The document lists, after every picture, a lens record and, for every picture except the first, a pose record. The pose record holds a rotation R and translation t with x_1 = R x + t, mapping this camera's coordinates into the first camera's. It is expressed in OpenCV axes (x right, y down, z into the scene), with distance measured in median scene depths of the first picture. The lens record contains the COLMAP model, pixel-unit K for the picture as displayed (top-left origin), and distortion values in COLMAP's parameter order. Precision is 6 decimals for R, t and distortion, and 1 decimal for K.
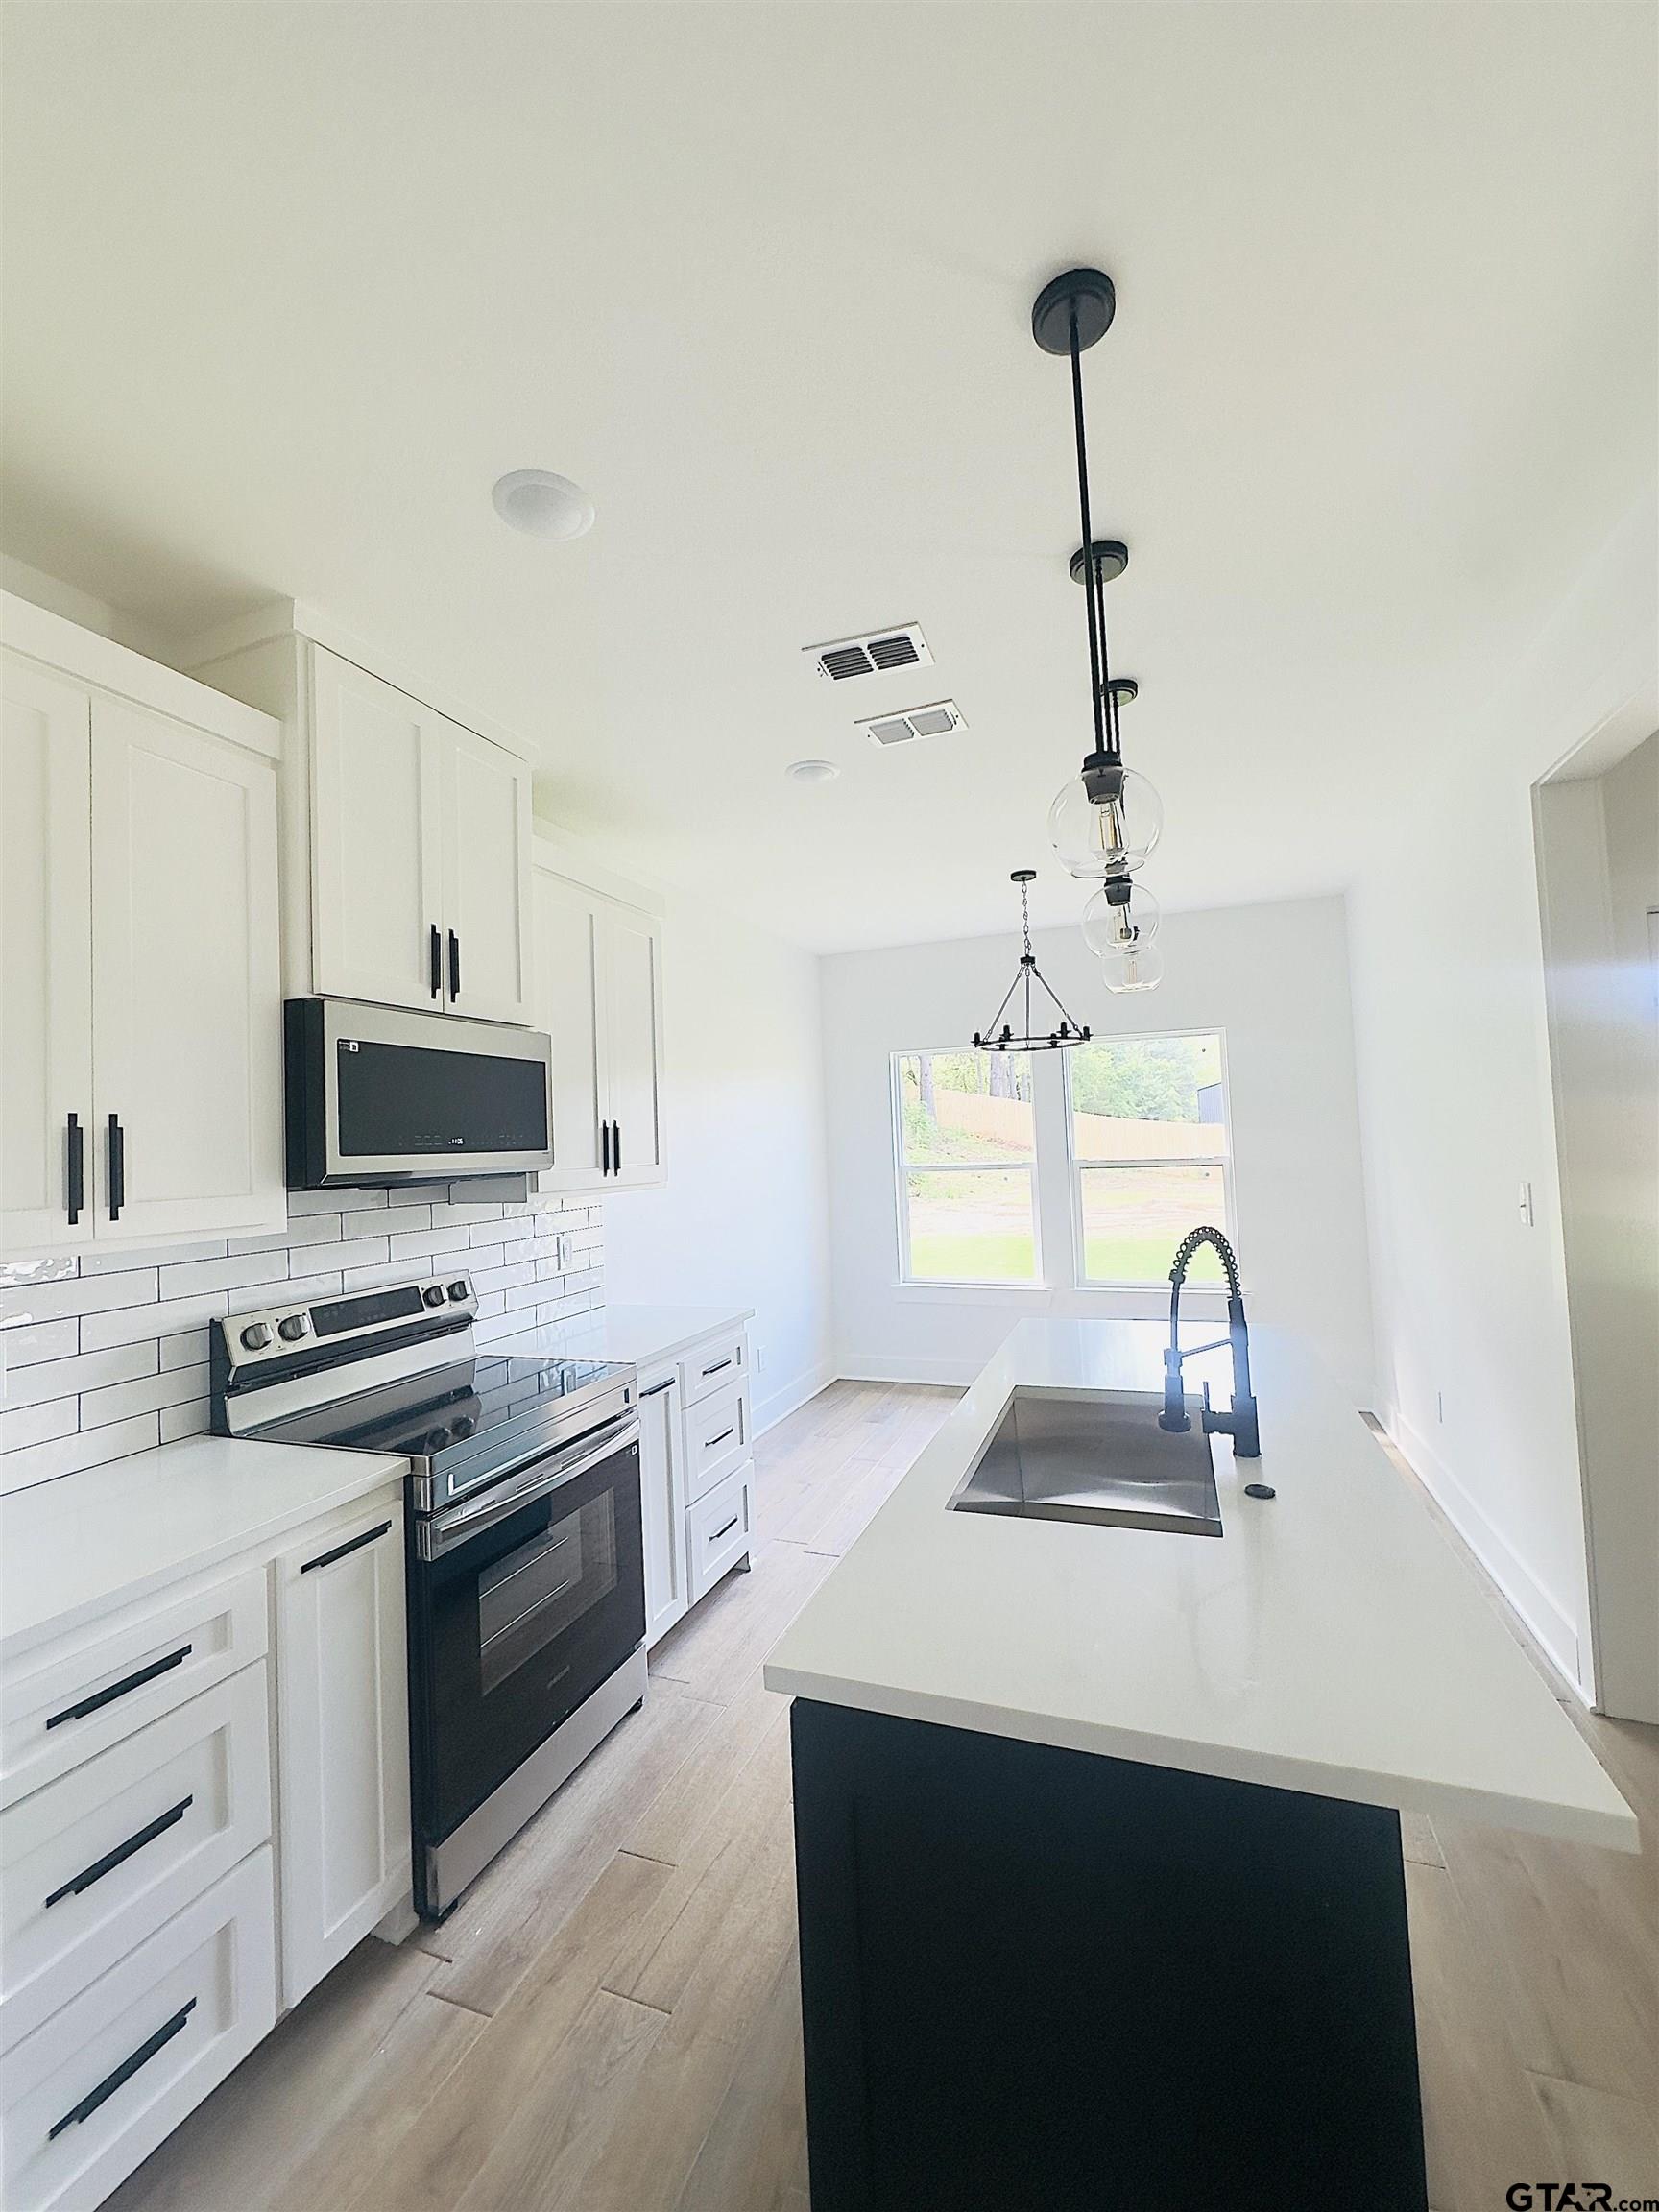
lens RADIAL K [[884.9, 0, 828.7], [0, 884.9, 1102.4], [0, 0, 1]] dist [-0.005780, 0.001548]
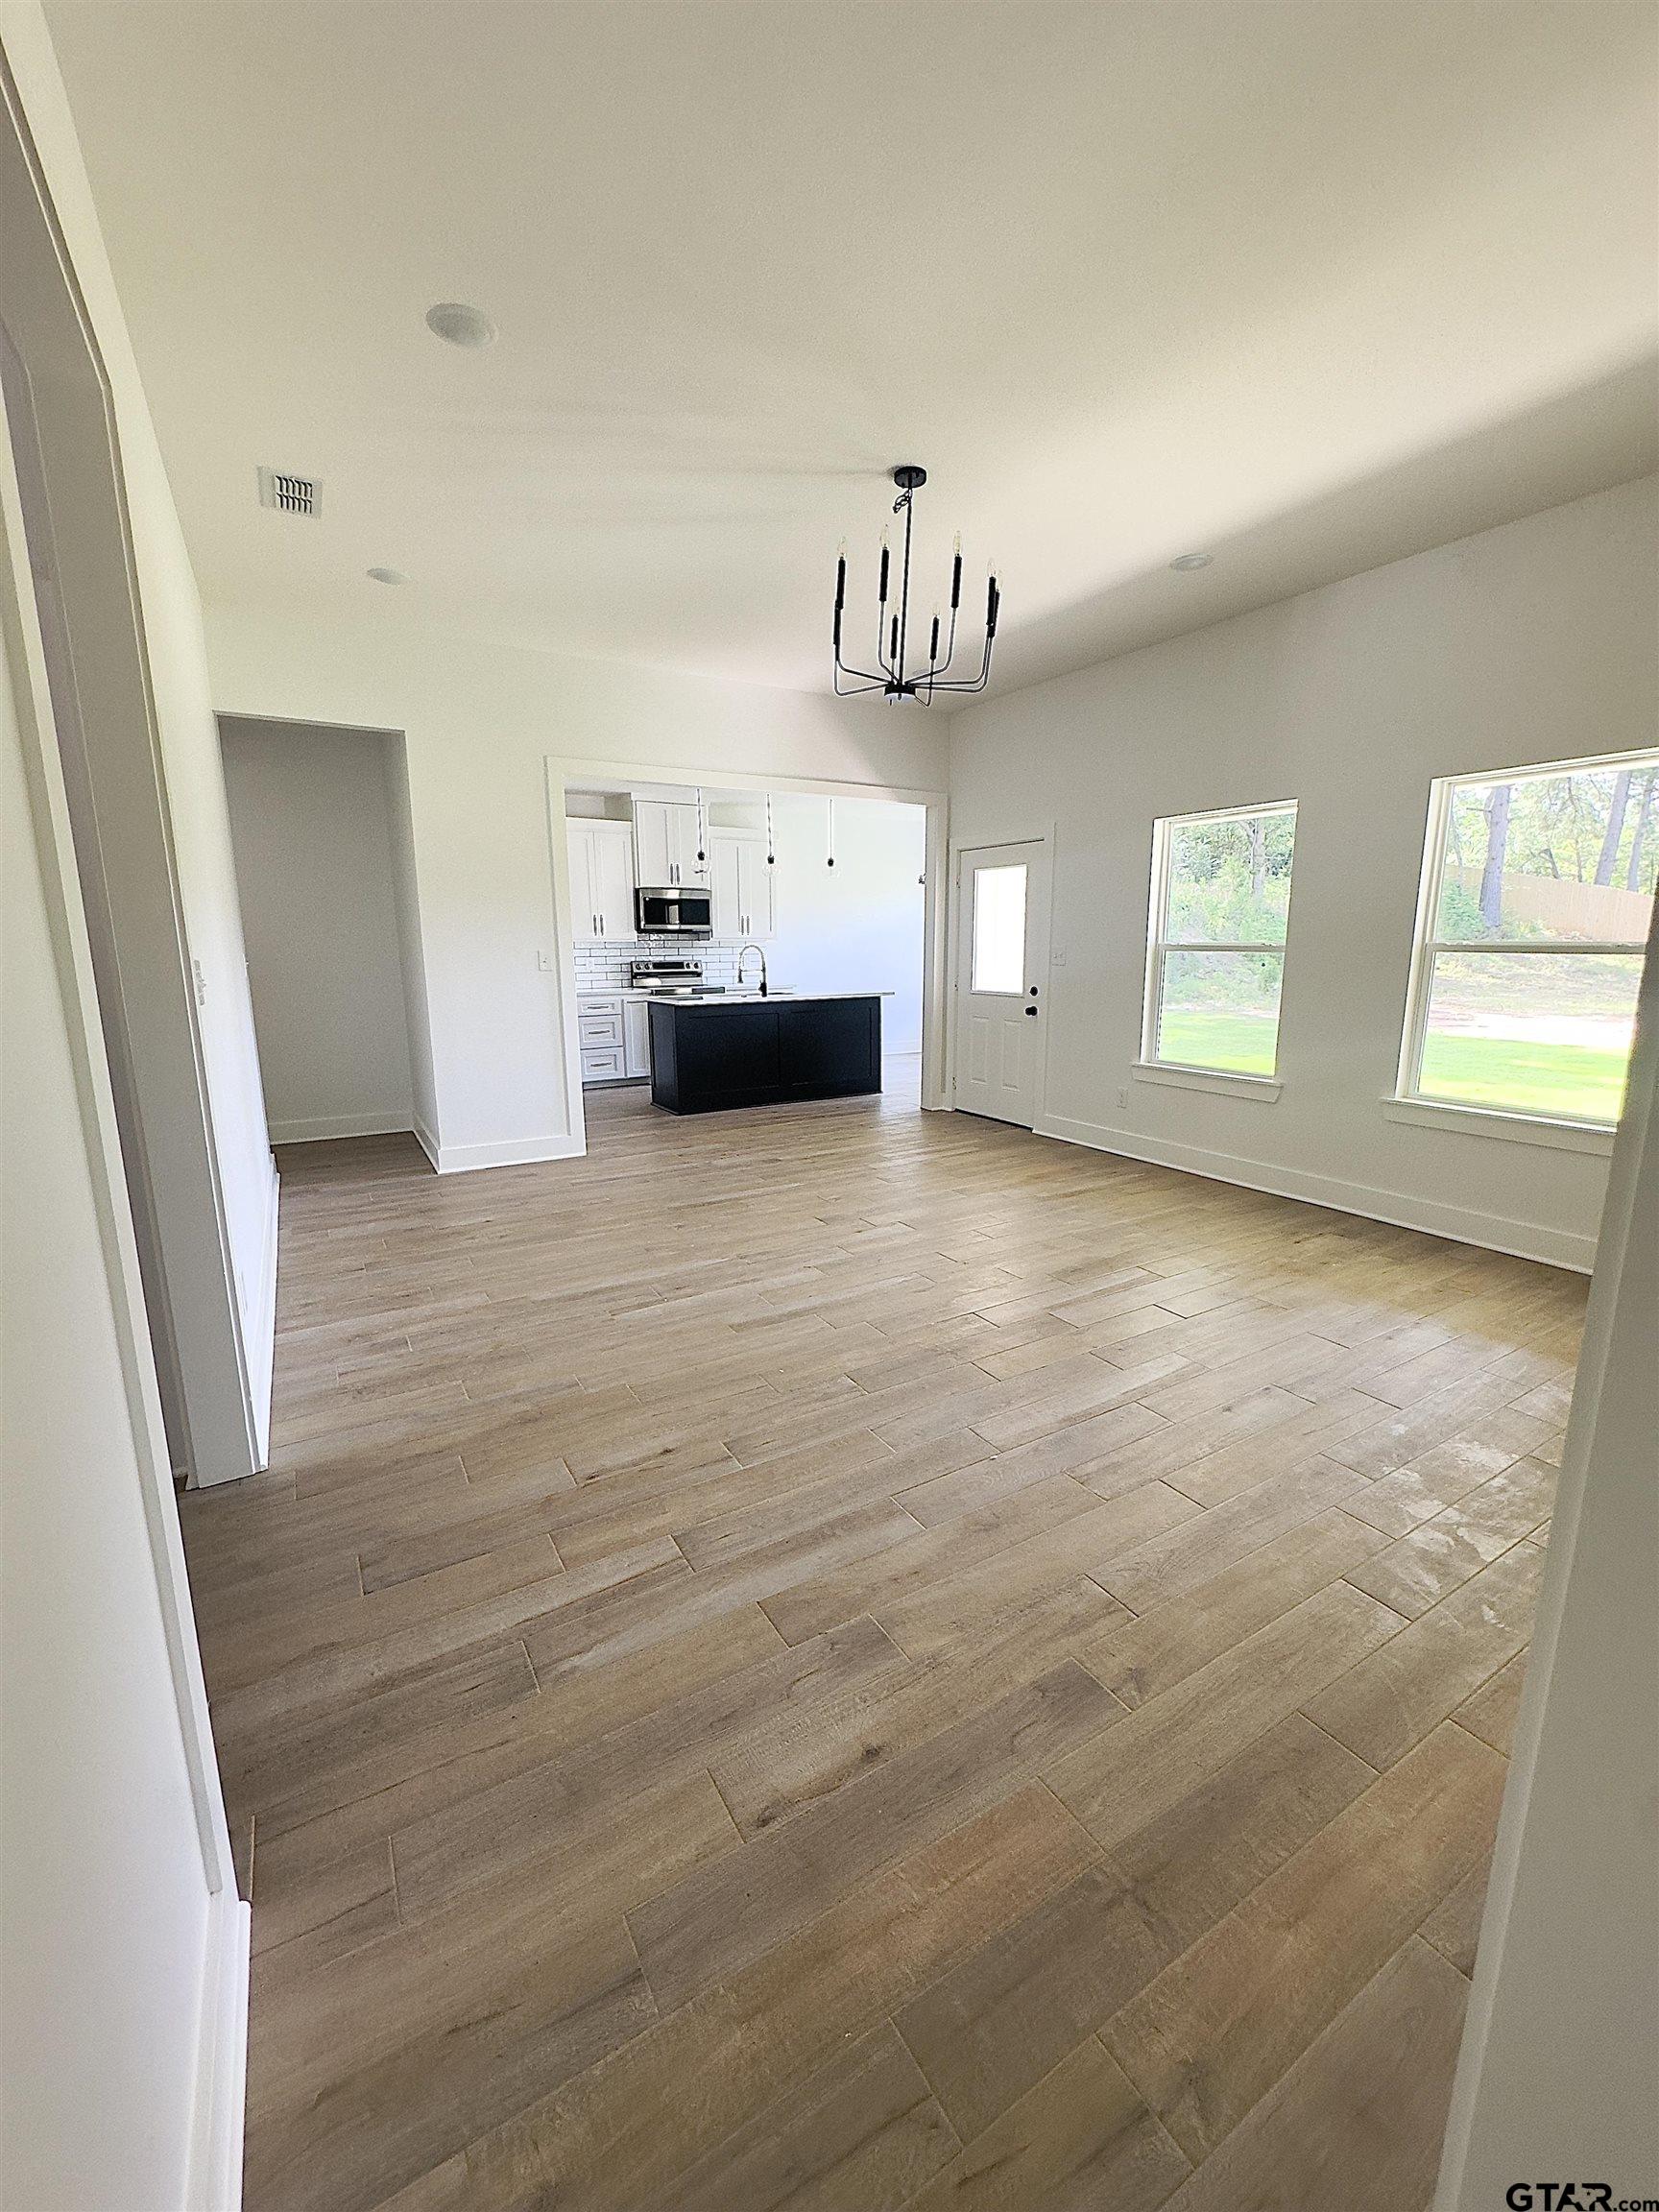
lens RADIAL K [[884.9, 0, 828.5], [0, 884.9, 1106.1], [0, 0, 1]] dist [-0.005780, 0.001548]
pose [[0.786530, 0.147534, -0.599670, 2.415908], [0.001947, 0.970447, 0.241307, -0.099801], [0.617549, -0.190963, 0.762998, -1.619179]]
